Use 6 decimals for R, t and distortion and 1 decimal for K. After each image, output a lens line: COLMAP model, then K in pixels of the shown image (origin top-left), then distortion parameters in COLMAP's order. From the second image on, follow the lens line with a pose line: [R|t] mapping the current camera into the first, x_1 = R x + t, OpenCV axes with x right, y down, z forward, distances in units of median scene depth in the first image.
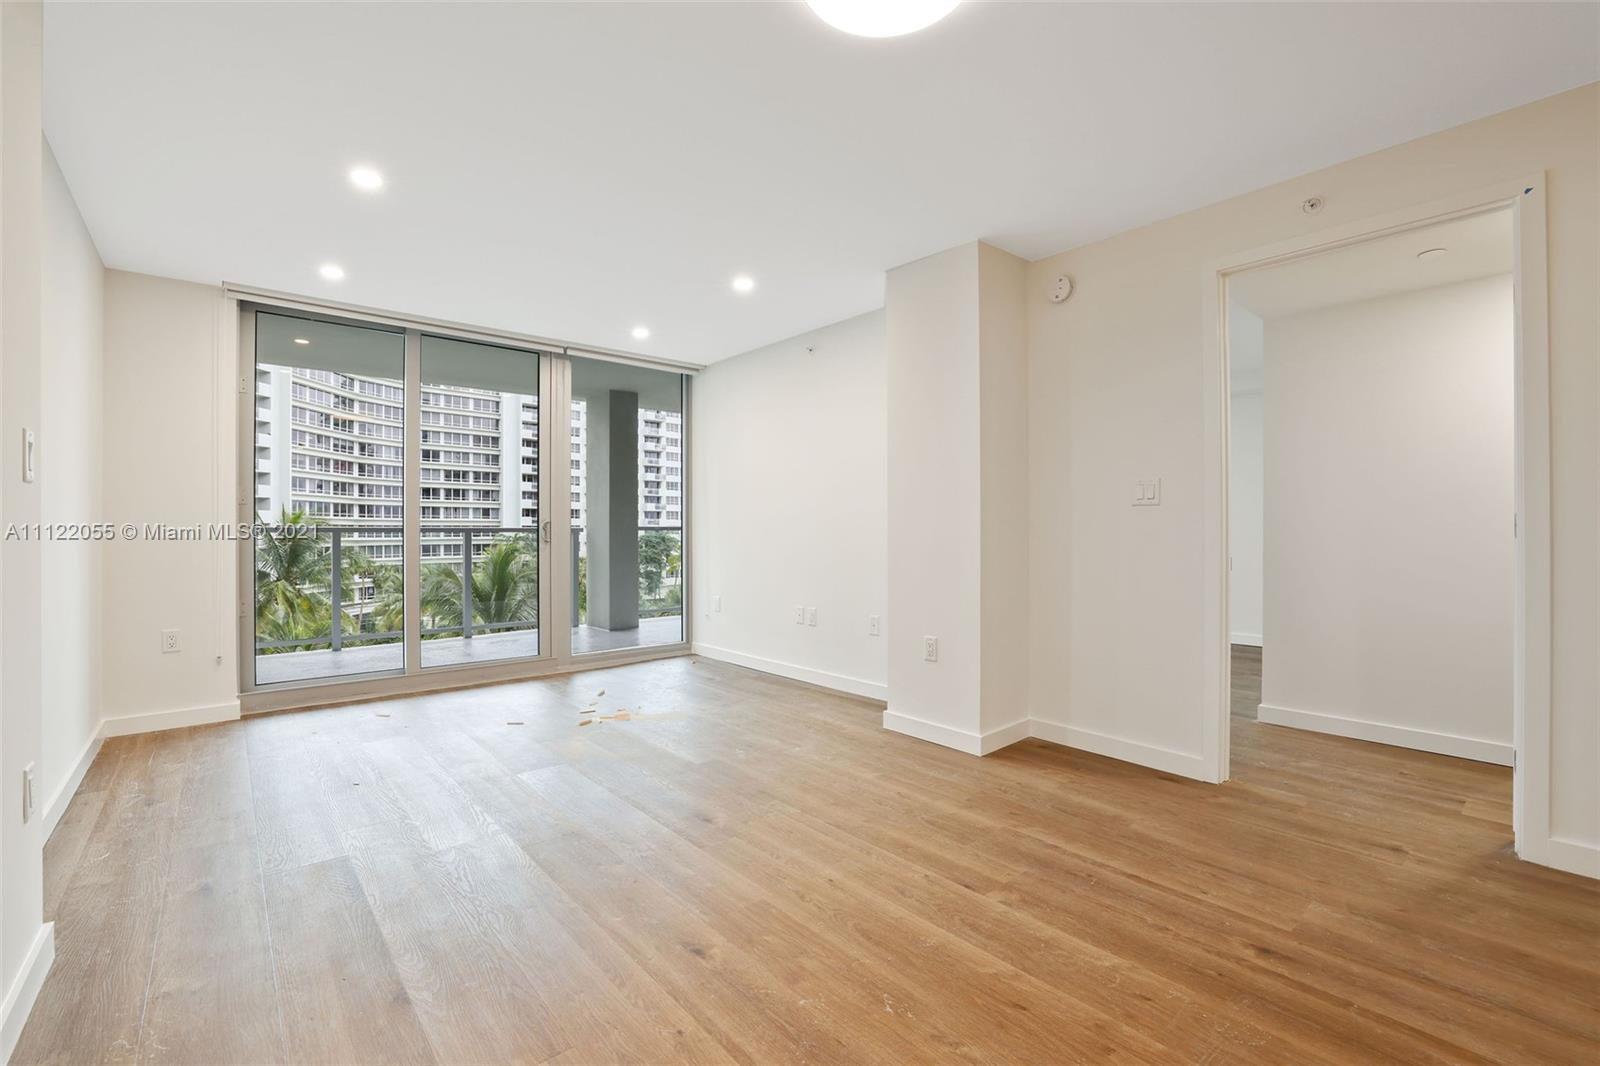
lens RADIAL K [[676.8, 0, 797.8], [0, 676.8, 532.5], [0, 0, 1]] dist [-0.045792, 0.015165]
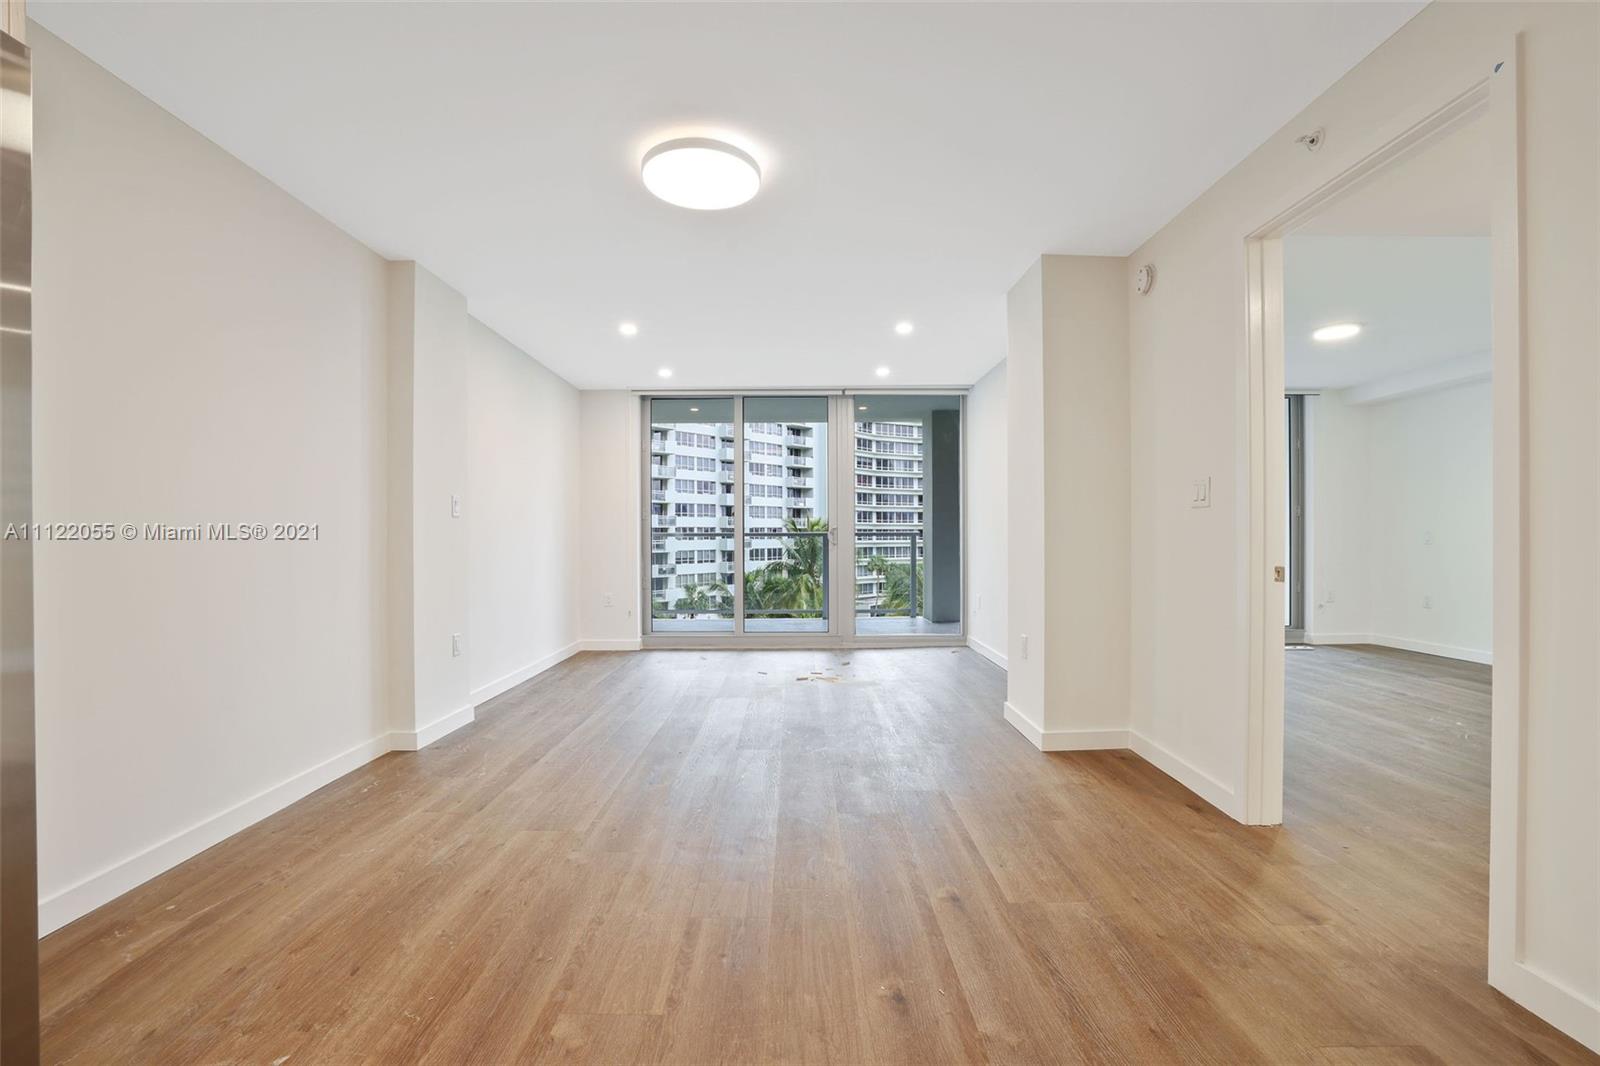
lens RADIAL K [[682.6, 0, 803.6], [0, 682.6, 541.0], [0, 0, 1]] dist [-0.044724, 0.013952]
pose [[0.764839, 0.002331, -0.644217, 0.513787], [0.003249, 0.999967, 0.007475, -0.002544], [0.644213, -0.007810, 0.764806, -0.031323]]
